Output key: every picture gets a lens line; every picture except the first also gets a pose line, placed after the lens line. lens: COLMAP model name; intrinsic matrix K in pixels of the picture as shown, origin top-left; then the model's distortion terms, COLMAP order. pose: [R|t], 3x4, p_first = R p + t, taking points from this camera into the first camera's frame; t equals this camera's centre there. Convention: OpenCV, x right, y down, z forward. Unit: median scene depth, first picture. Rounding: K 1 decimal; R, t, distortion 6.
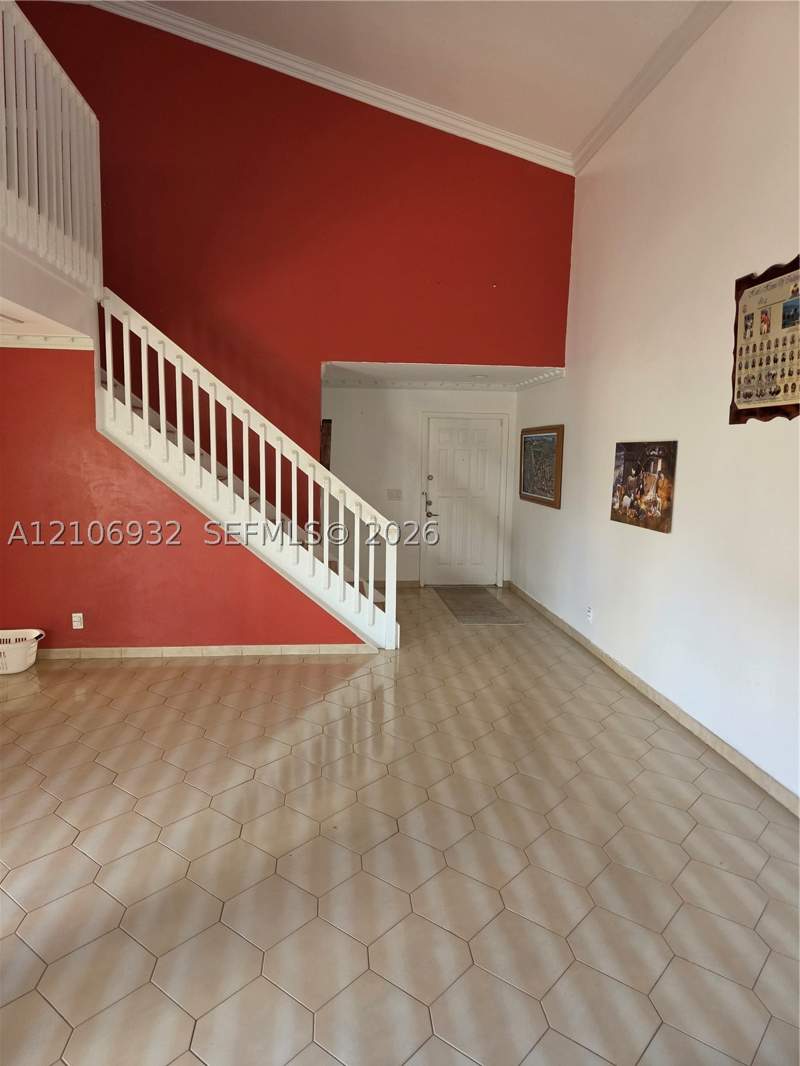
lens RADIAL K [[715.4, 0, 393.8], [0, 715.4, 525.6], [0, 0, 1]] dist [0.035400, -0.004645]
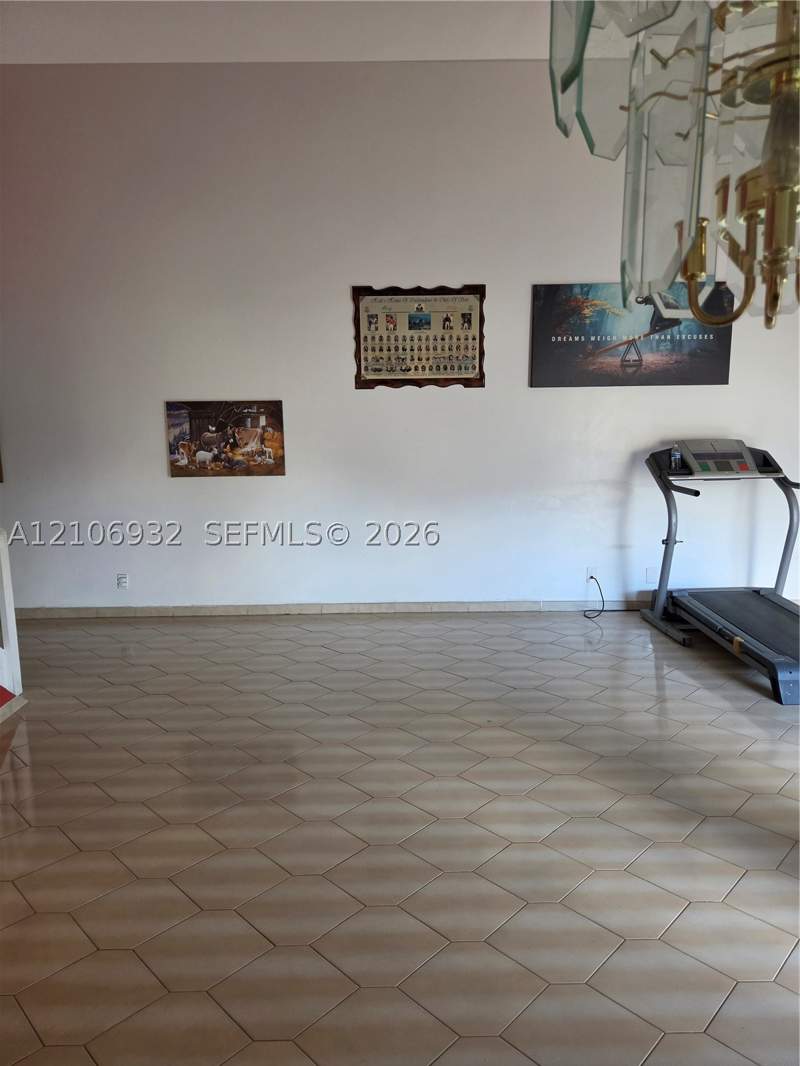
lens RADIAL K [[715.4, 0, 392.4], [0, 715.4, 541.6], [0, 0, 1]] dist [0.035400, -0.004645]
pose [[0.073748, -0.180610, 0.980786, -1.038673], [0.117555, 0.978182, 0.171291, -0.083177], [-0.990324, 0.102664, 0.093371, 0.870672]]
